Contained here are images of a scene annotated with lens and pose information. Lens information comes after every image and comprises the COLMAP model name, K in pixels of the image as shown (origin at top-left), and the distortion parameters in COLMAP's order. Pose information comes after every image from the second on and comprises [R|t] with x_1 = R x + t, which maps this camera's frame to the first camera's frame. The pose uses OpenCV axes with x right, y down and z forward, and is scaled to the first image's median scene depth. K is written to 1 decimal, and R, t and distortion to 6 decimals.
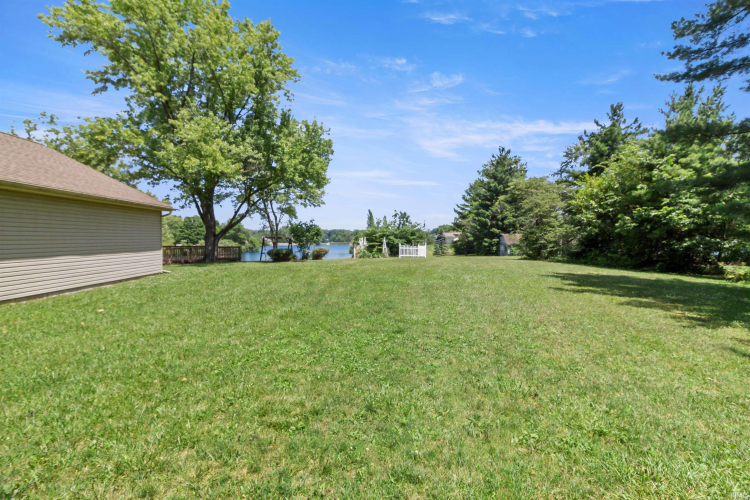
lens RADIAL K [[352.3, 0, 375.0], [0, 352.3, 239.7], [0, 0, 1]] dist [0.004128, 0.000347]
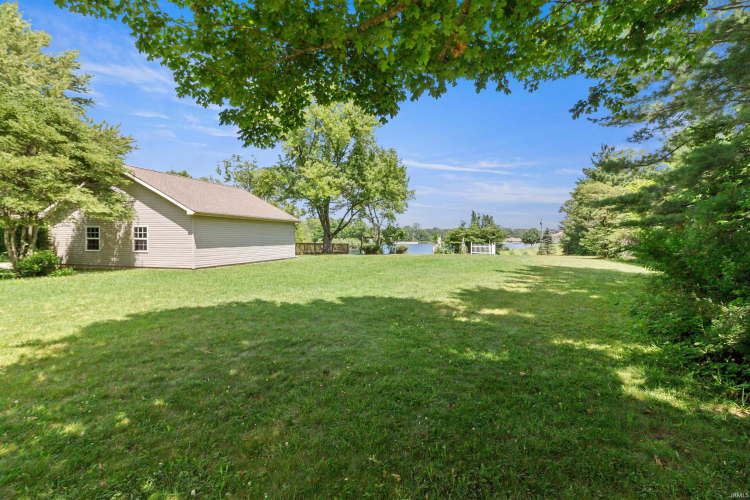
lens RADIAL K [[352.3, 0, 375.0], [0, 352.3, 239.7], [0, 0, 1]] dist [0.004128, 0.000347]
pose [[0.937426, 0.006520, -0.348122, 0.250703], [-0.004965, 0.999973, 0.005359, -0.004788], [0.348148, -0.003296, 0.937434, -0.332143]]
